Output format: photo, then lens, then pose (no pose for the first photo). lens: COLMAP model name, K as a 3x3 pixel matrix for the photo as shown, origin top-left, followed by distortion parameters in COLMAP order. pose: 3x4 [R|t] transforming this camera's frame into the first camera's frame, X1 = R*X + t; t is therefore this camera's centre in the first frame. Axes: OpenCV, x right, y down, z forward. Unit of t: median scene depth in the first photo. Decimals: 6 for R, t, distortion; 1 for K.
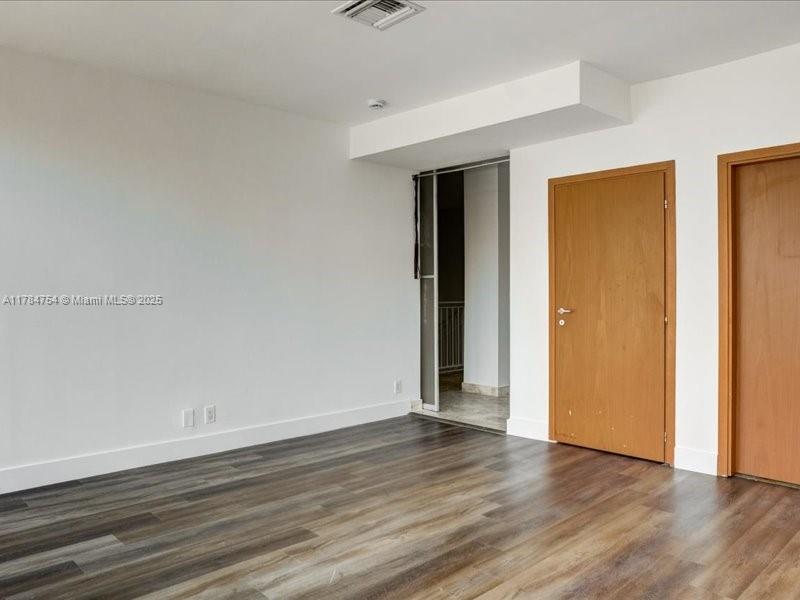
lens RADIAL K [[612.8, 0, 418.9], [0, 612.8, 297.4], [0, 0, 1]] dist [-0.036955, 0.004680]
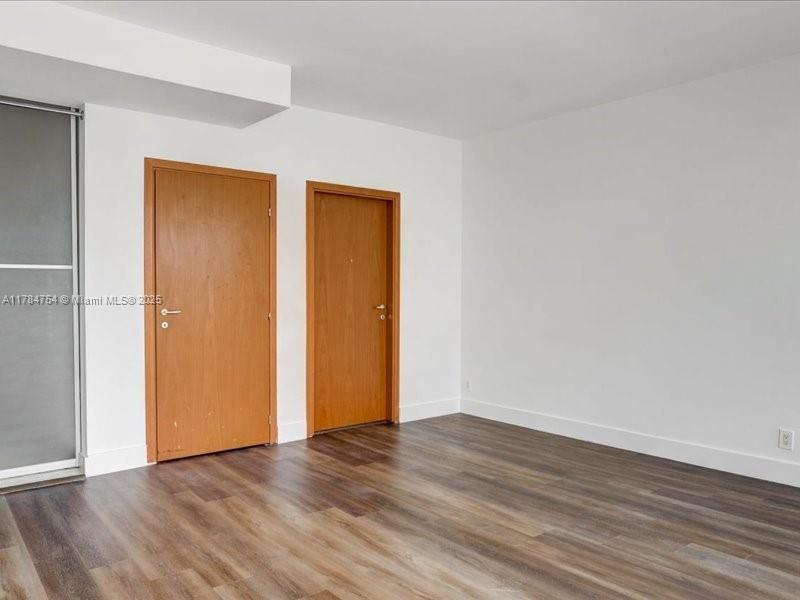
lens RADIAL K [[589.2, 0, 387.9], [0, 589.2, 299.9], [0, 0, 1]] dist [-0.039293, 0.006084]
pose [[0.102965, -0.011771, 0.994615, -0.709569], [0.009009, 0.999900, 0.010901, -0.001639], [-0.994644, 0.007838, 0.103061, 0.732726]]
